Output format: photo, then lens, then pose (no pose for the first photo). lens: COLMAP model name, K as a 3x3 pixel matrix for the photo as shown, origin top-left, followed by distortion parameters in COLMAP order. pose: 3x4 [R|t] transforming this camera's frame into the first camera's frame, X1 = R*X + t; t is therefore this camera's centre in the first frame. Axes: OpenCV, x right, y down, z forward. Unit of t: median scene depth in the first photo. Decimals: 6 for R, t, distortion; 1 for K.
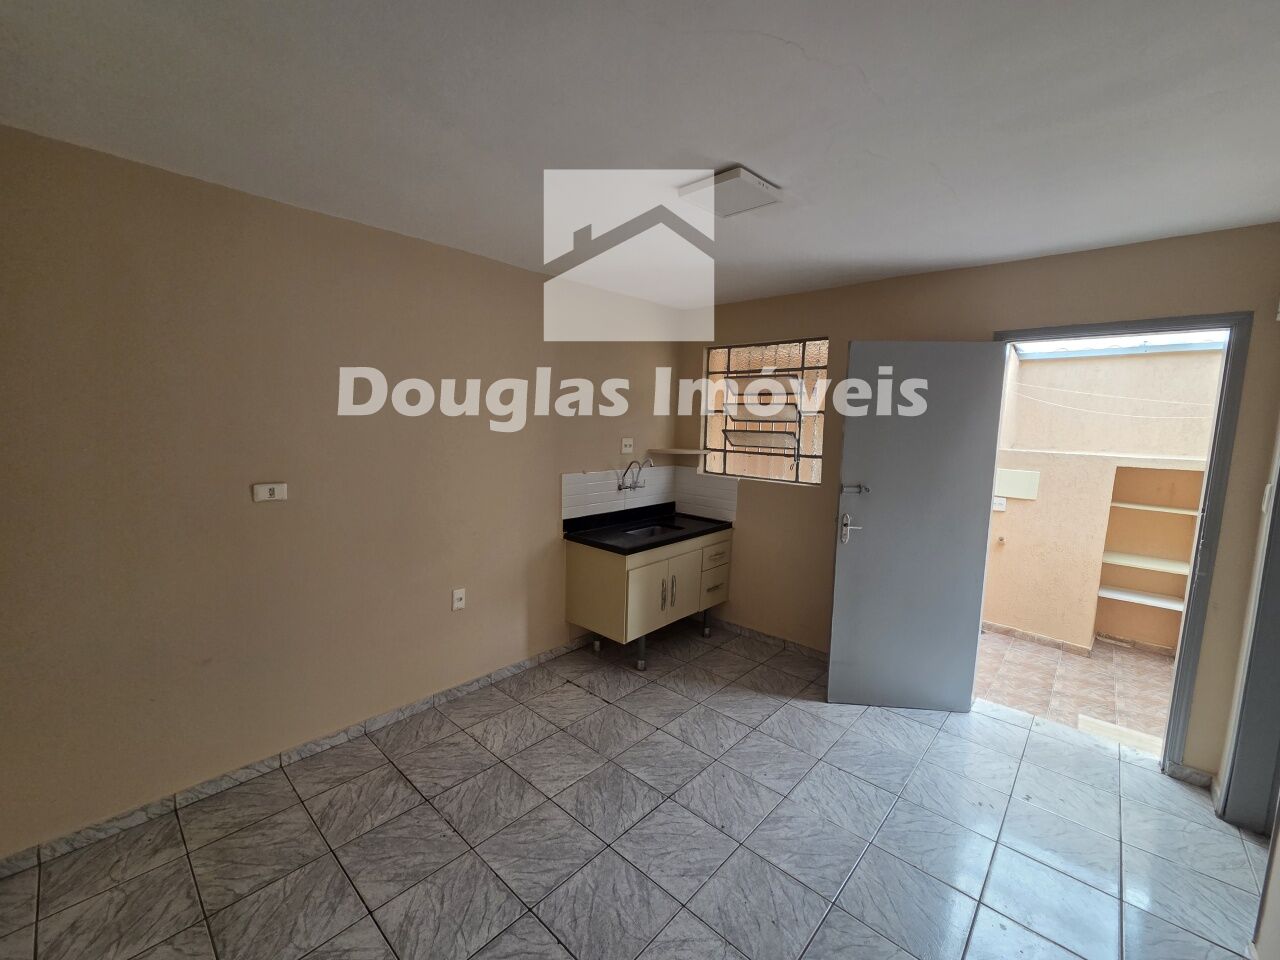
lens RADIAL K [[524.2, 0, 640.5], [0, 524.2, 485.7], [0, 0, 1]] dist [0.003890, 0.000735]
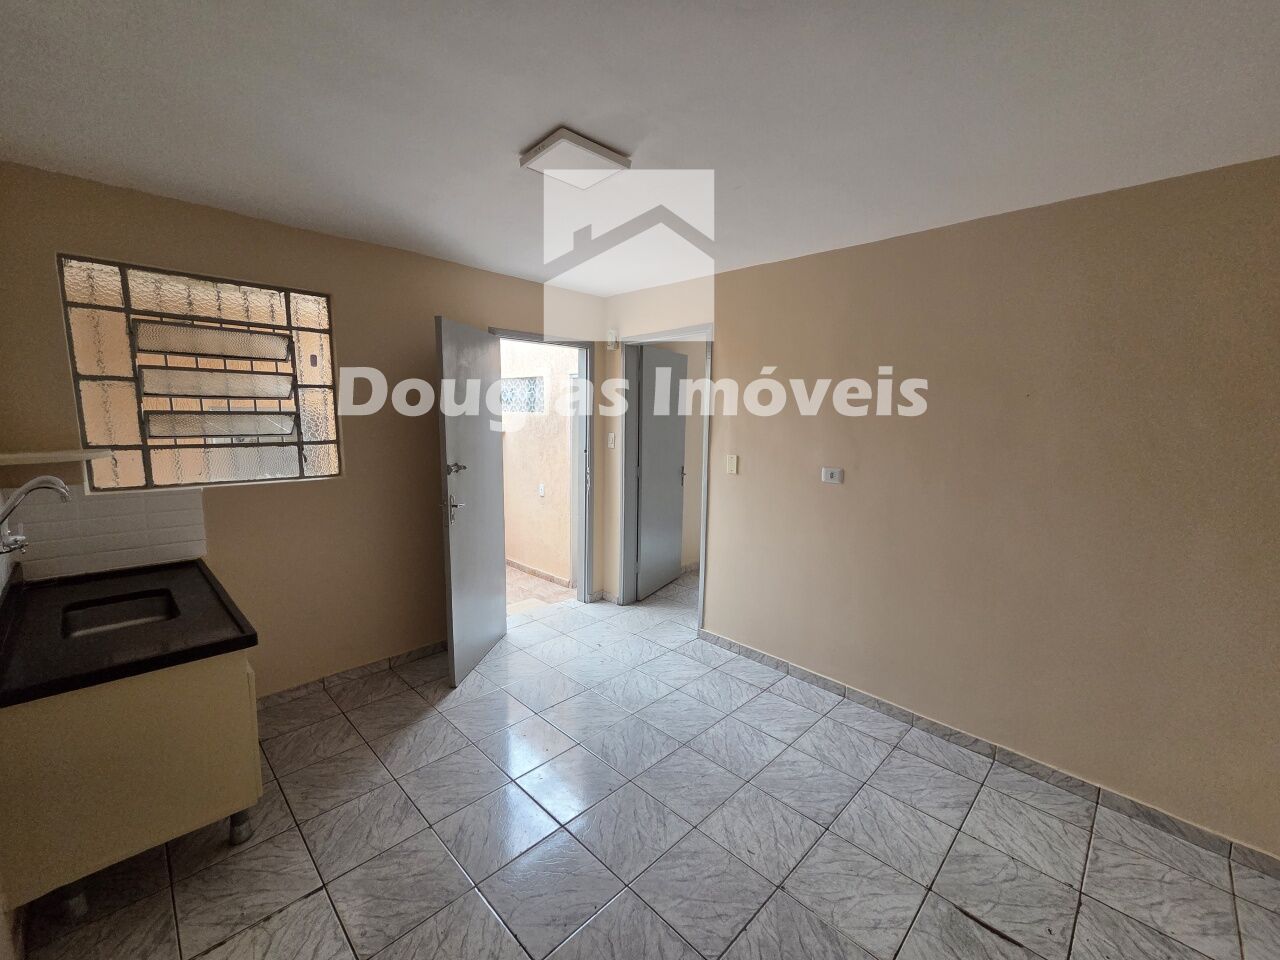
lens RADIAL K [[524.2, 0, 647.0], [0, 524.2, 485.8], [0, 0, 1]] dist [0.003890, 0.000735]
pose [[0.042170, -0.163972, 0.985563, -0.562678], [0.110425, 0.981162, 0.158515, -0.077792], [-0.992989, 0.102146, 0.059482, 0.578040]]
